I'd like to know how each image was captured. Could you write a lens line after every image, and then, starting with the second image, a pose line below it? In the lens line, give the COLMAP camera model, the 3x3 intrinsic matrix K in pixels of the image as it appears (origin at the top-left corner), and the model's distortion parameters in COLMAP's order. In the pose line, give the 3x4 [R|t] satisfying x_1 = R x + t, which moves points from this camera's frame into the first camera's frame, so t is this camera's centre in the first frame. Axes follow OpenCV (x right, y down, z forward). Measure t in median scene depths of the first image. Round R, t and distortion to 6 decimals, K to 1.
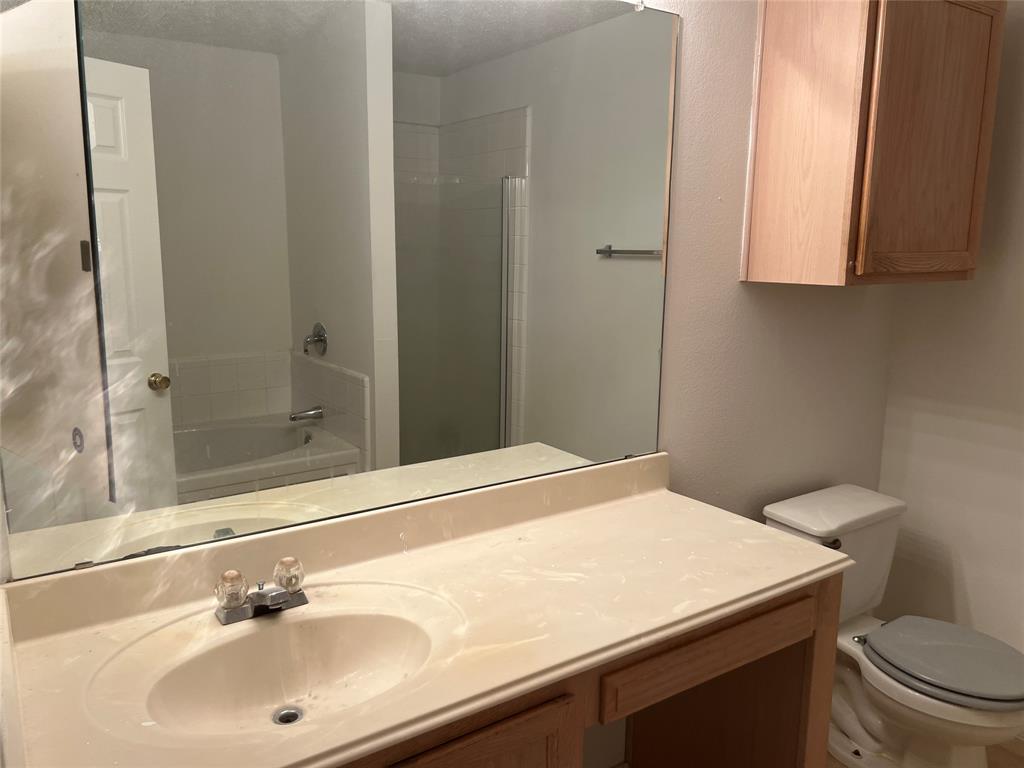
lens RADIAL K [[769.5, 0, 513.1], [0, 769.5, 387.8], [0, 0, 1]] dist [0.100200, -0.150216]
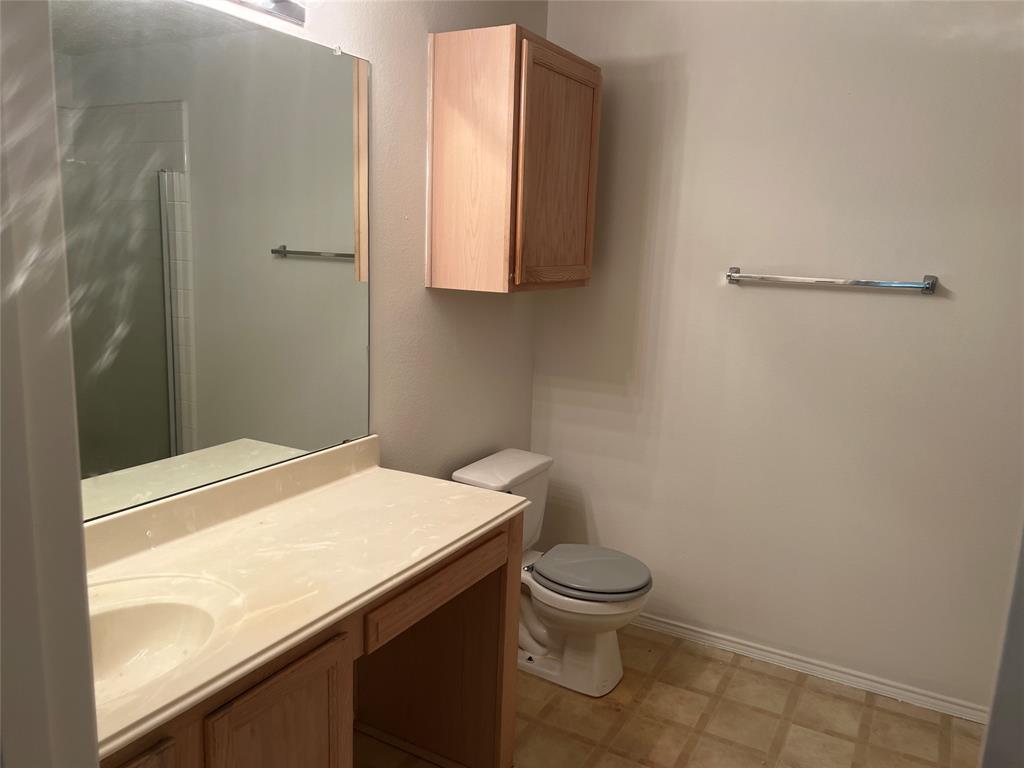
lens RADIAL K [[769.5, 0, 513.1], [0, 769.5, 387.8], [0, 0, 1]] dist [0.100200, -0.150216]
pose [[0.896308, -0.057722, 0.439659, -0.133008], [0.052897, 0.998330, 0.023229, -0.003285], [-0.440266, 0.002437, 0.897864, -0.141794]]
